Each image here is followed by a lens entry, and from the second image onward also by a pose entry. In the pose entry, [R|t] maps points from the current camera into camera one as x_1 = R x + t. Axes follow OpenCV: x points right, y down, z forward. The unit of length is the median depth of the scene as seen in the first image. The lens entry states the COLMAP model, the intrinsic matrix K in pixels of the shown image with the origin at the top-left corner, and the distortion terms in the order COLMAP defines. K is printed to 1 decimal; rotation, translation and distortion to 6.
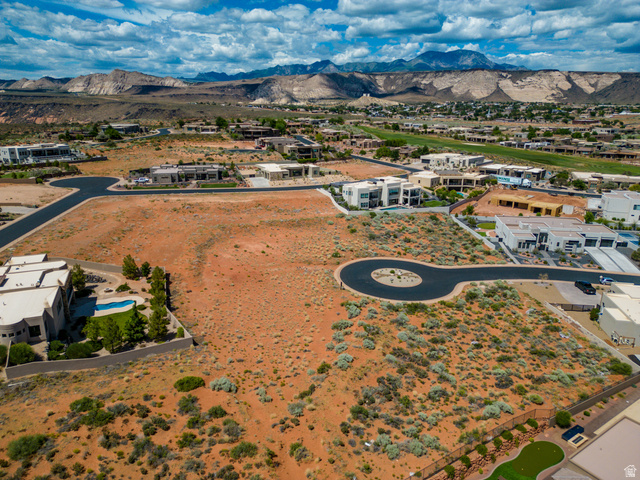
lens RADIAL K [[447.4, 0, 317.0], [0, 447.4, 241.8], [0, 0, 1]] dist [0.070051, -0.059740]
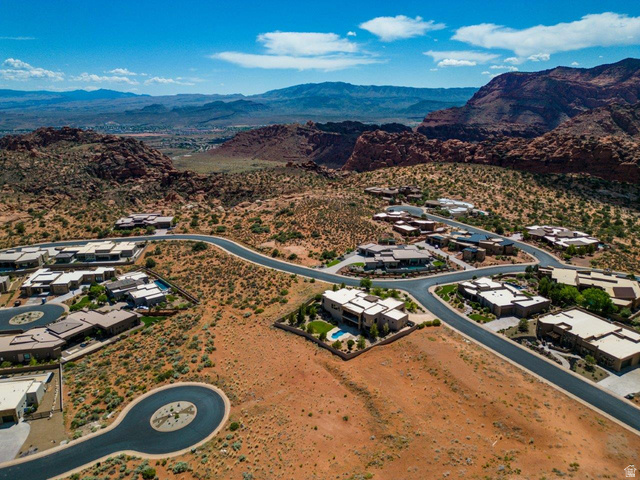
lens RADIAL K [[447.4, 0, 318.6], [0, 447.4, 244.9], [0, 0, 1]] dist [0.070051, -0.059740]
pose [[-0.924797, 0.112784, -0.363360, 0.130457], [-0.112394, 0.831440, 0.544127, -0.594816], [0.363481, 0.544047, -0.756237, 1.114357]]
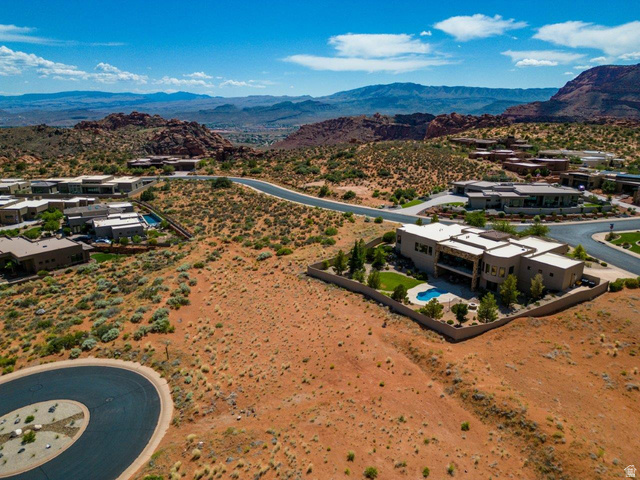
lens RADIAL K [[447.4, 0, 320.1], [0, 447.4, 249.2], [0, 0, 1]] dist [0.070051, -0.059740]
pose [[-0.968658, 0.066983, -0.239198, -0.006546], [-0.081345, 0.824320, 0.560249, -0.225071], [0.234702, 0.562147, -0.793035, 0.840416]]
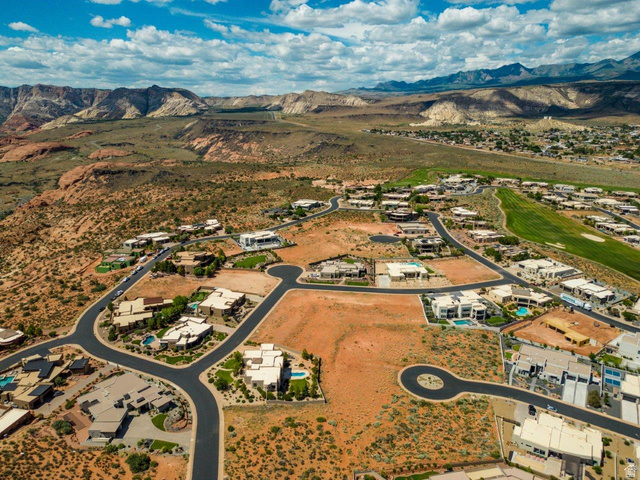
lens RADIAL K [[447.4, 0, 316.6], [0, 447.4, 240.1], [0, 0, 1]] dist [0.070051, -0.059740]
pose [[0.931754, 0.096600, -0.350004, 0.217661], [-0.102246, 0.994756, 0.002358, -0.306089], [0.348397, 0.033590, 0.936745, -0.646582]]
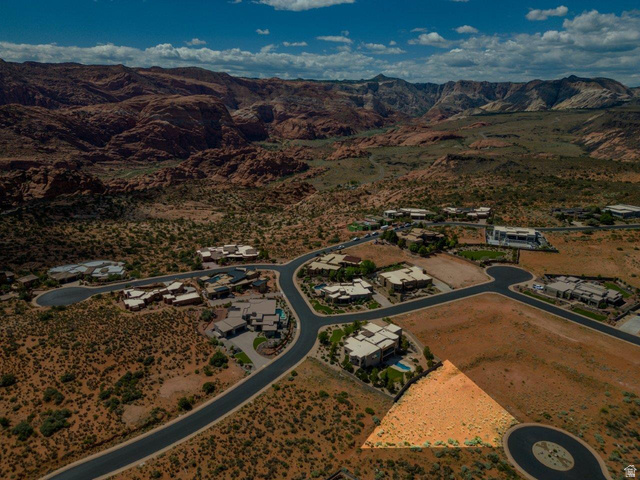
lens RADIAL K [[447.4, 0, 318.0], [0, 447.4, 238.4], [0, 0, 1]] dist [0.070051, -0.059740]
pose [[0.364502, 0.266628, -0.892215, 0.611111], [-0.276785, 0.945850, 0.169580, -0.362062], [0.889116, 0.185140, 0.418563, -0.200709]]
